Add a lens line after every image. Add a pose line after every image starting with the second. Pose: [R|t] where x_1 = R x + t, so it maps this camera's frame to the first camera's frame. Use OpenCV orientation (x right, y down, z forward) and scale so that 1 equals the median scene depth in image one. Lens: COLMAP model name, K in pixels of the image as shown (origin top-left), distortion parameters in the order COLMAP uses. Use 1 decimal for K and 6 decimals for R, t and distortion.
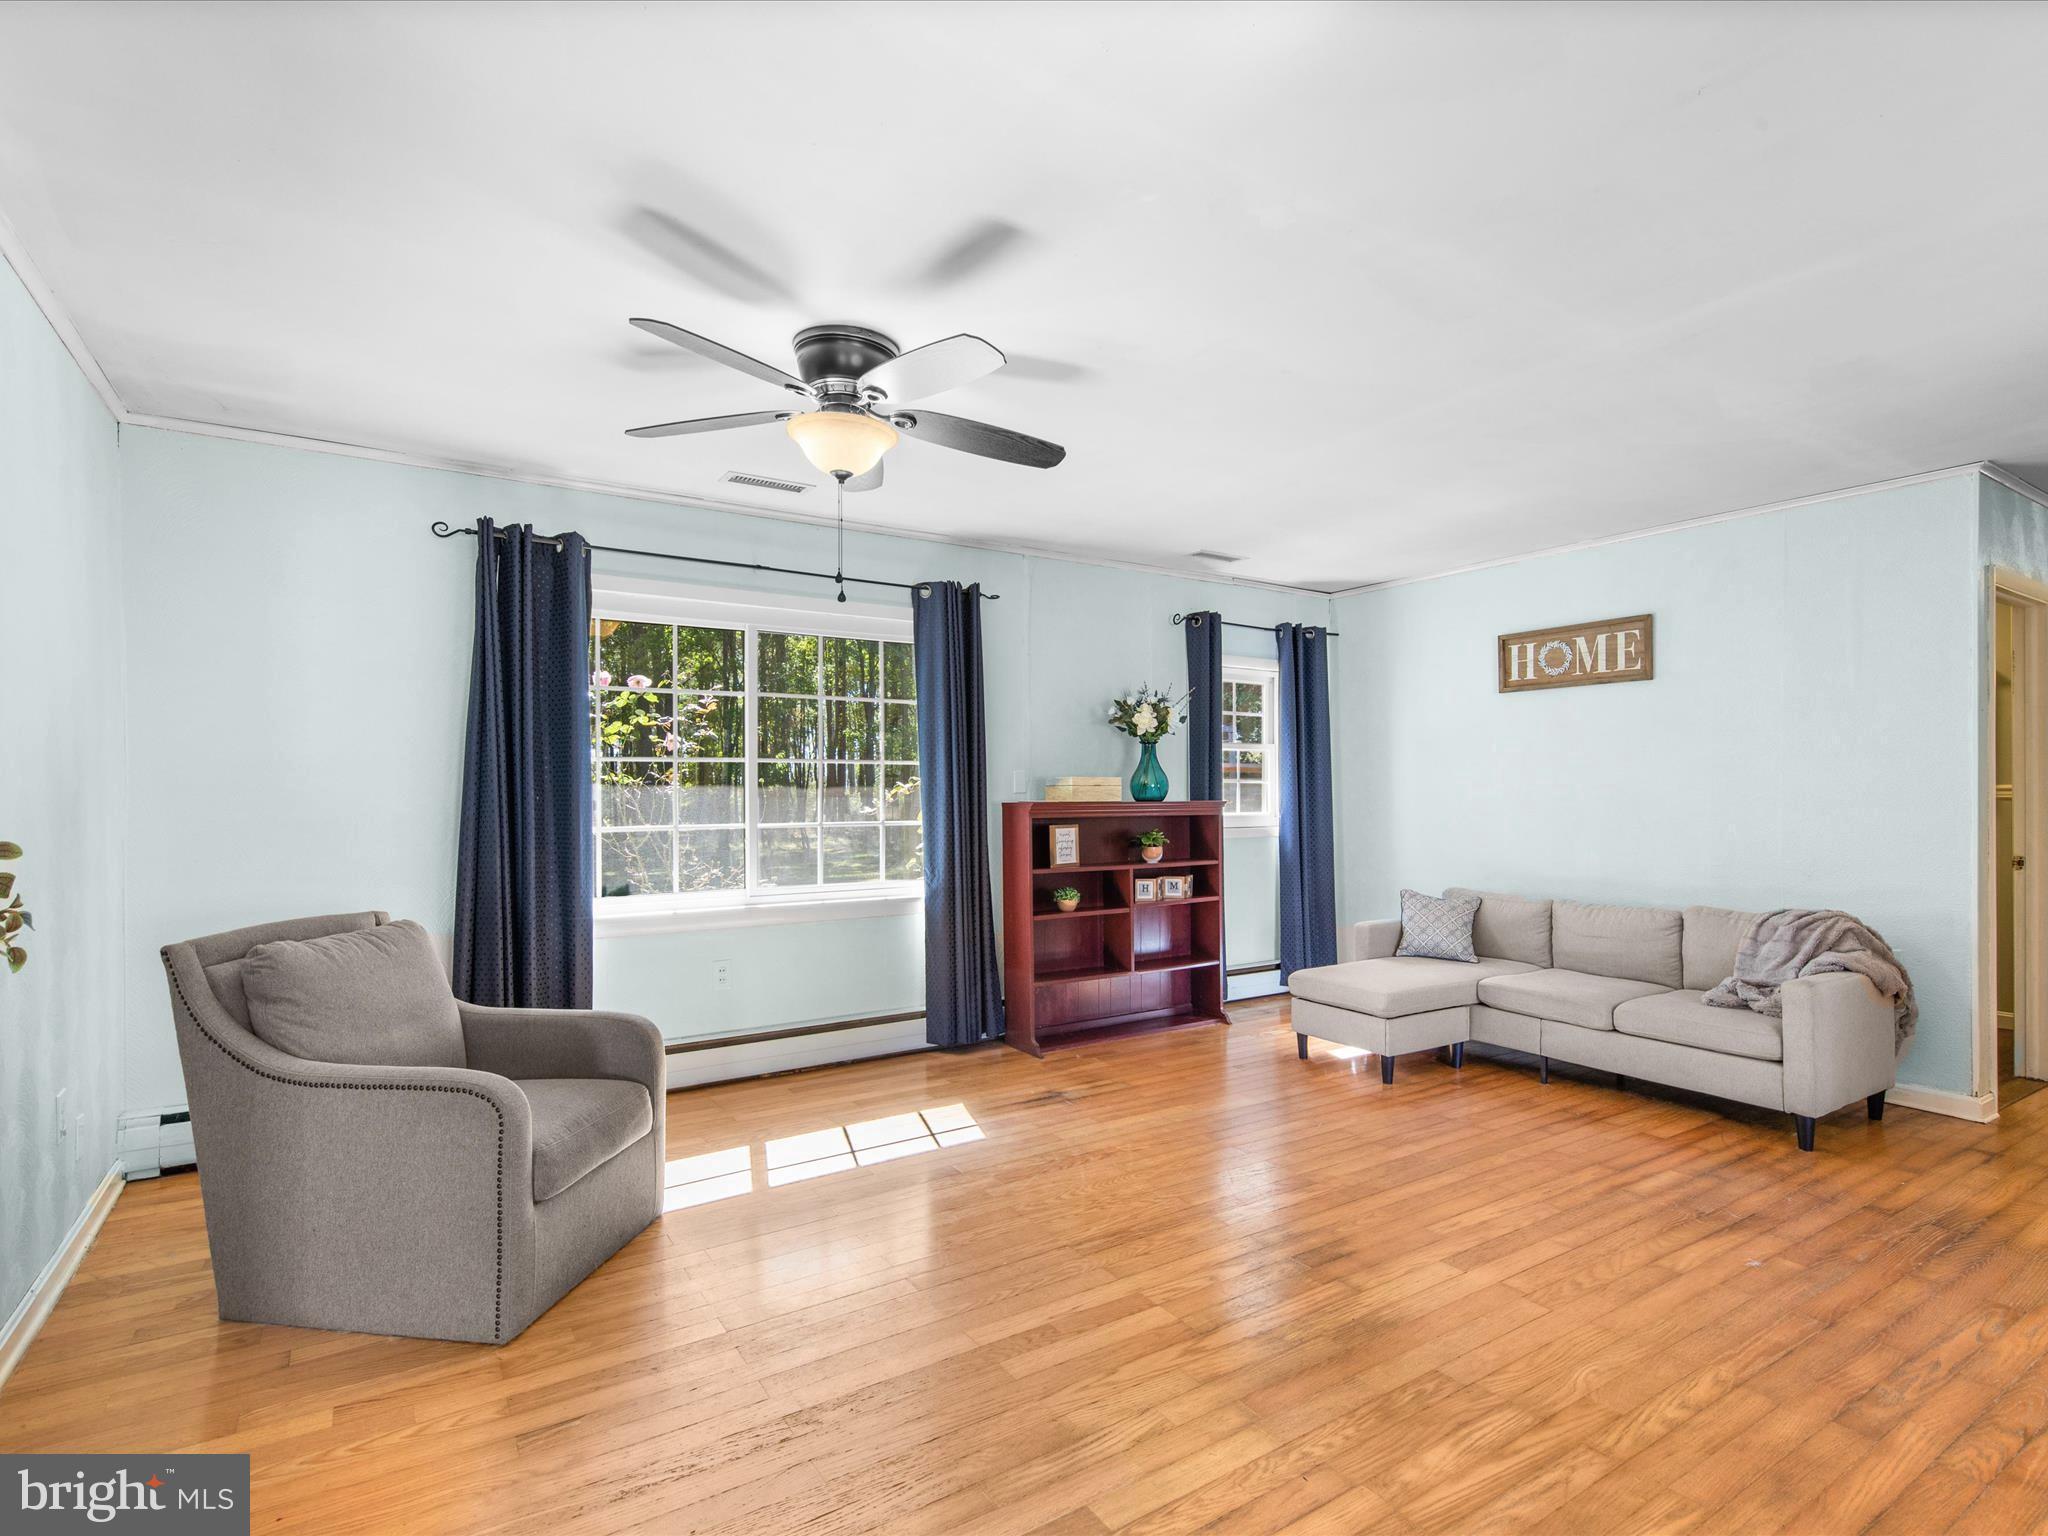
lens RADIAL K [[1018.9, 0, 1021.5], [0, 1018.9, 774.0], [0, 0, 1]] dist [0.001179, 0.000601]
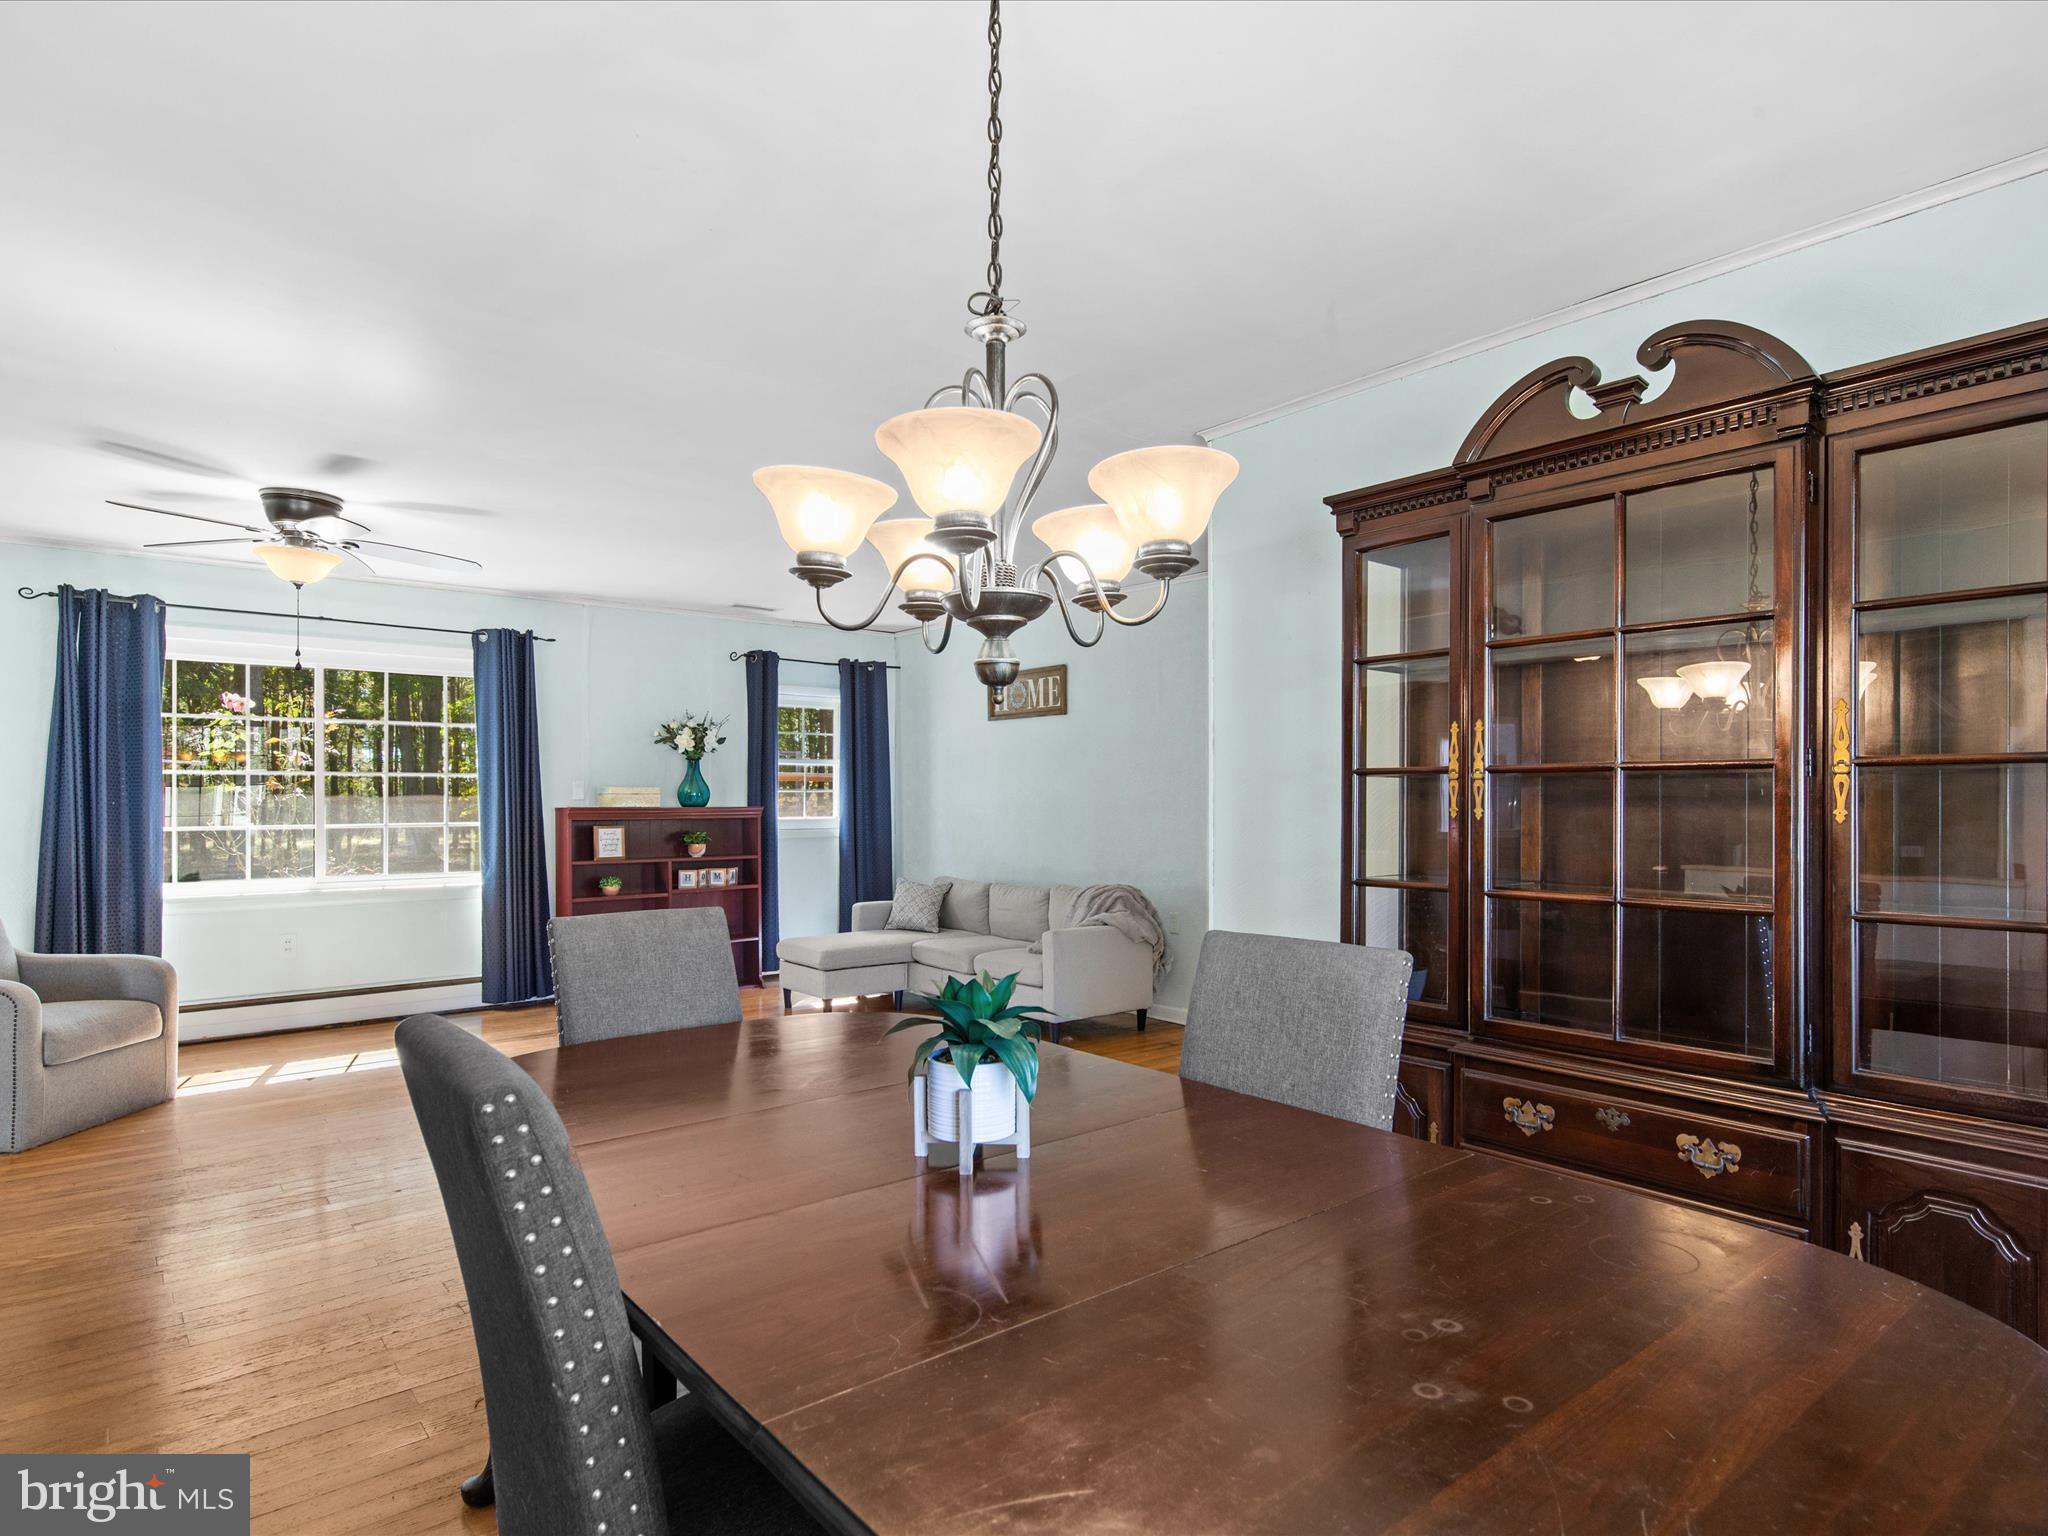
lens RADIAL K [[1129.0, 0, 1022.3], [0, 1129.0, 779.2], [0, 0, 1]] dist [0.002536, 0.000344]
pose [[0.992285, 0.003993, 0.123916, 0.381071], [-0.004110, 0.999991, 0.000690, -0.009831], [-0.123912, -0.001194, 0.992292, -0.432957]]
